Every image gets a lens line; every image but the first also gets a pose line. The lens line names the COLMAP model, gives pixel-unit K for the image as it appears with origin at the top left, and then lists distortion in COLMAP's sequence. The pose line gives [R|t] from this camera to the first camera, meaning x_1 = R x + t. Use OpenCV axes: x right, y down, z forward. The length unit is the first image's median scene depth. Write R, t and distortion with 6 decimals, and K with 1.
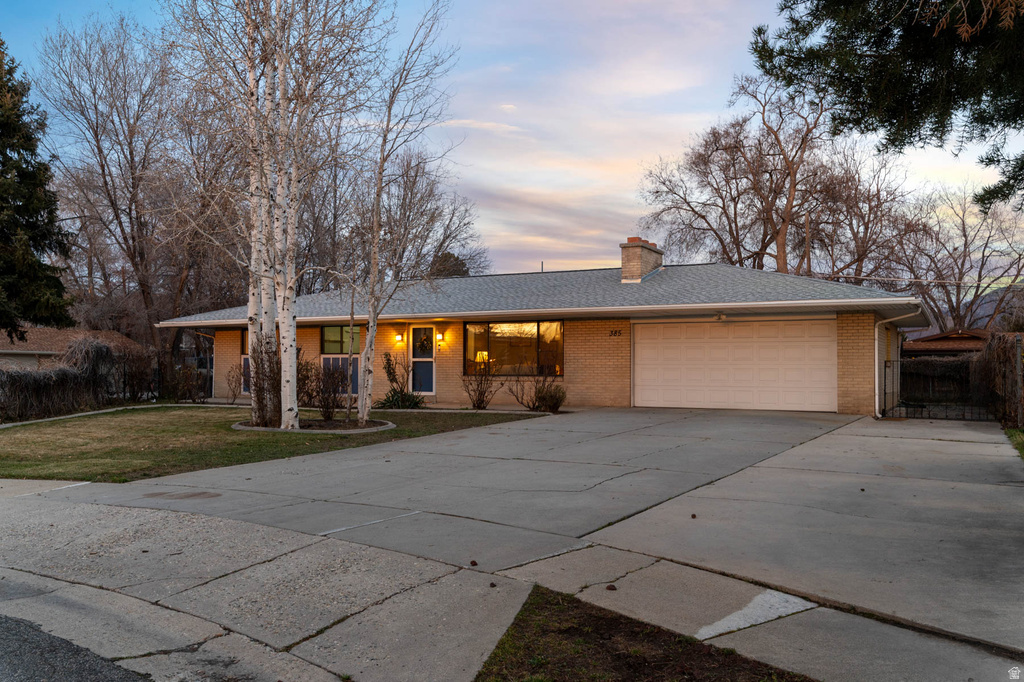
lens RADIAL K [[853.0, 0, 512.4], [0, 853.0, 354.3], [0, 0, 1]] dist [0.000048, -0.005828]
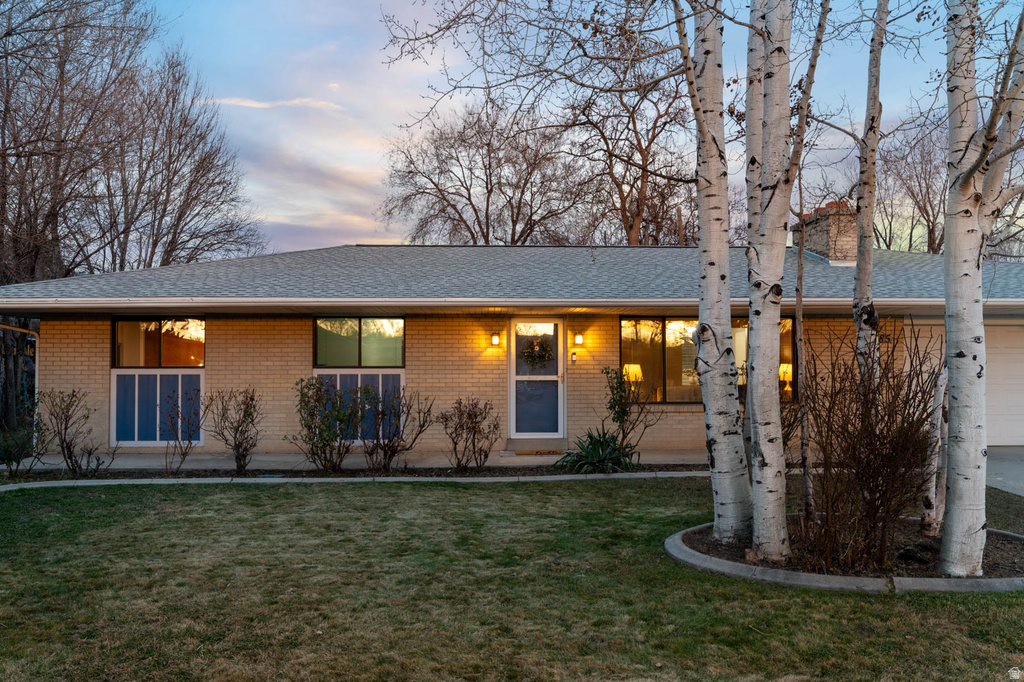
lens RADIAL K [[853.0, 0, 512.4], [0, 853.0, 354.3], [0, 0, 1]] dist [0.000048, -0.005828]
pose [[0.867118, 0.004437, 0.498084, -0.422273], [-0.003529, 0.999990, -0.002764, -0.008589], [-0.498091, 0.000639, 0.867125, 0.507589]]
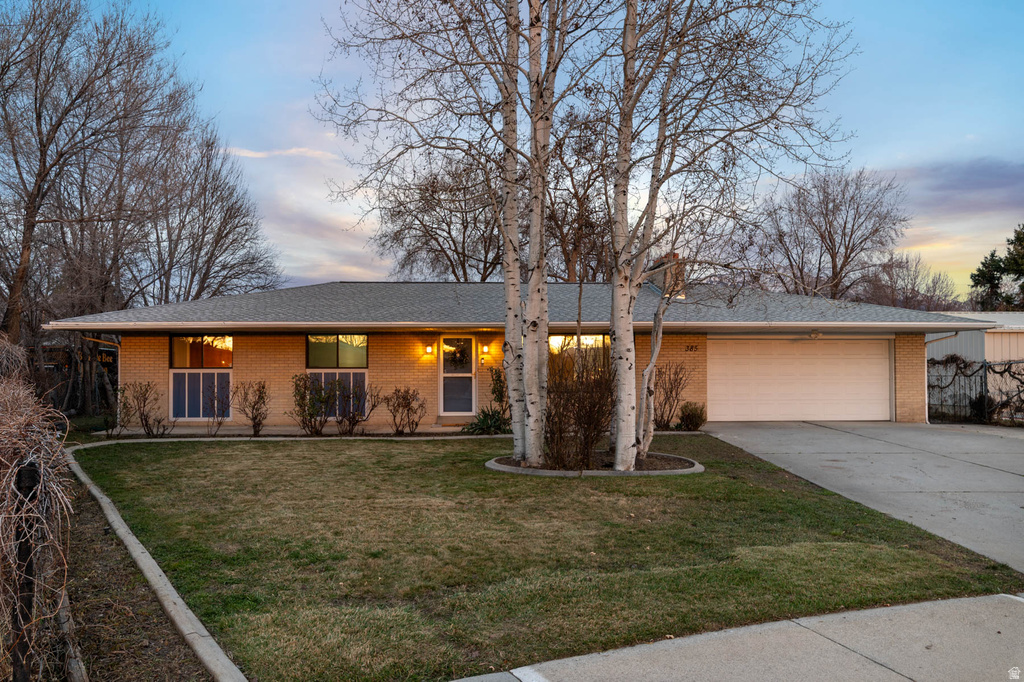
lens RADIAL K [[753.1, 0, 511.3], [0, 753.1, 370.0], [0, 0, 1]] dist [-0.002568, -0.000677]
pose [[0.862597, -0.001949, 0.505887, -0.457137], [-0.003133, 0.999953, 0.009194, -0.006326], [-0.505881, -0.009516, 0.862551, 0.314125]]
